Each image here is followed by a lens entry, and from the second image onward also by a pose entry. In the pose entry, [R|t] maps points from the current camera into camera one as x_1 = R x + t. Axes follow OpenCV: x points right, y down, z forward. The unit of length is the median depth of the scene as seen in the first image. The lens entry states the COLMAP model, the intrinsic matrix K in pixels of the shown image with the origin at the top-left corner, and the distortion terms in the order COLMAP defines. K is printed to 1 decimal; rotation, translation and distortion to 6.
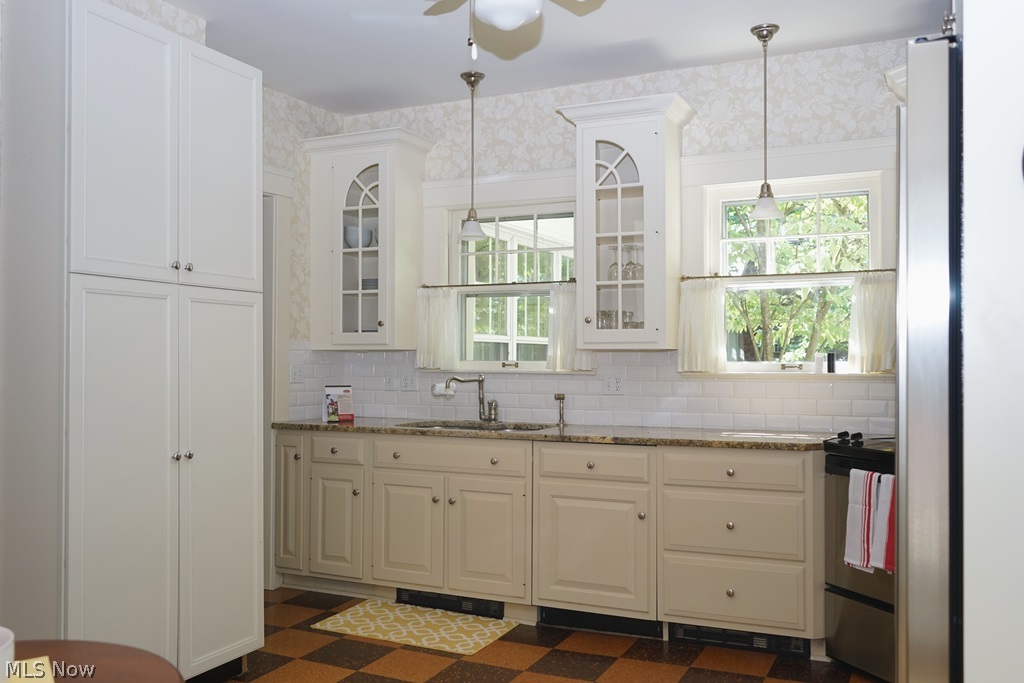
lens RADIAL K [[916.2, 0, 512.0], [0, 916.2, 341.5], [0, 0, 1]] dist [-0.003968, -0.002376]
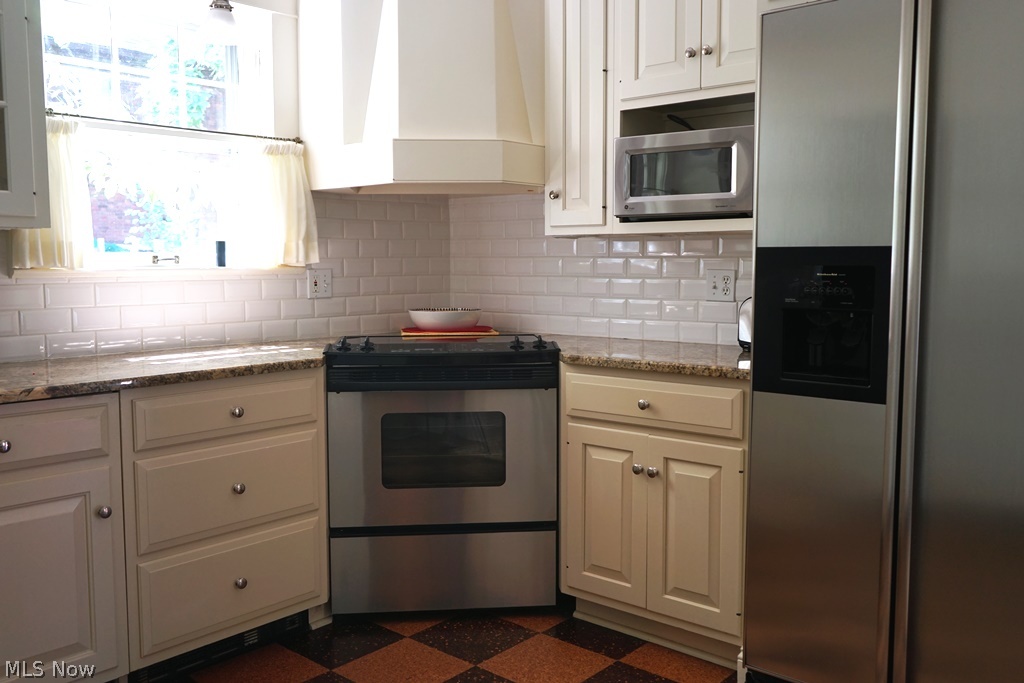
lens RADIAL K [[916.2, 0, 512.0], [0, 916.2, 341.5], [0, 0, 1]] dist [-0.003968, -0.002376]
pose [[0.302121, -0.088840, 0.949121, -0.336916], [-0.012035, 0.995213, 0.096986, 0.021455], [-0.953194, -0.040724, 0.299606, 0.594149]]
